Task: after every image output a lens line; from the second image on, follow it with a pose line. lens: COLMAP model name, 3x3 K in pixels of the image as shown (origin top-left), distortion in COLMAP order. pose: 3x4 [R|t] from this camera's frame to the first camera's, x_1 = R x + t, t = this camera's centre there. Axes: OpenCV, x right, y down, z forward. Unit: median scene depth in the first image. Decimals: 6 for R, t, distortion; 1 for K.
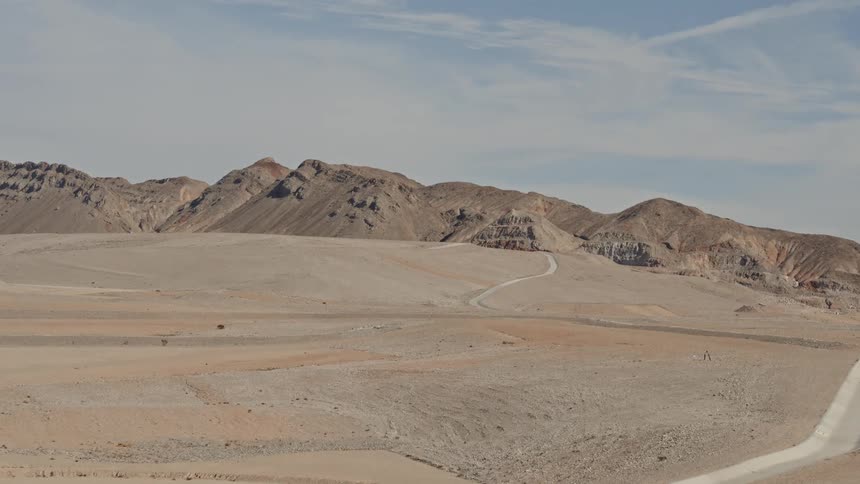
lens RADIAL K [[2179.4, 0, 430.0], [0, 2179.4, 242.0], [0, 0, 1]] dist [0.104439, 0.456814]
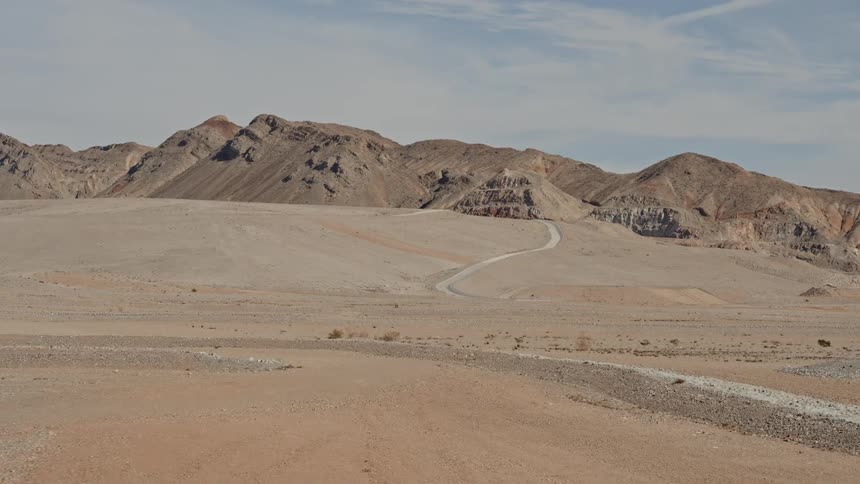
lens RADIAL K [[2179.4, 0, 430.0], [0, 2179.4, 242.0], [0, 0, 1]] dist [0.104439, 0.456814]
pose [[0.999957, -0.008282, -0.004257, 0.012745], [0.008318, 0.999929, 0.008485, 0.004624], [0.004186, -0.008520, 0.999955, 0.188616]]
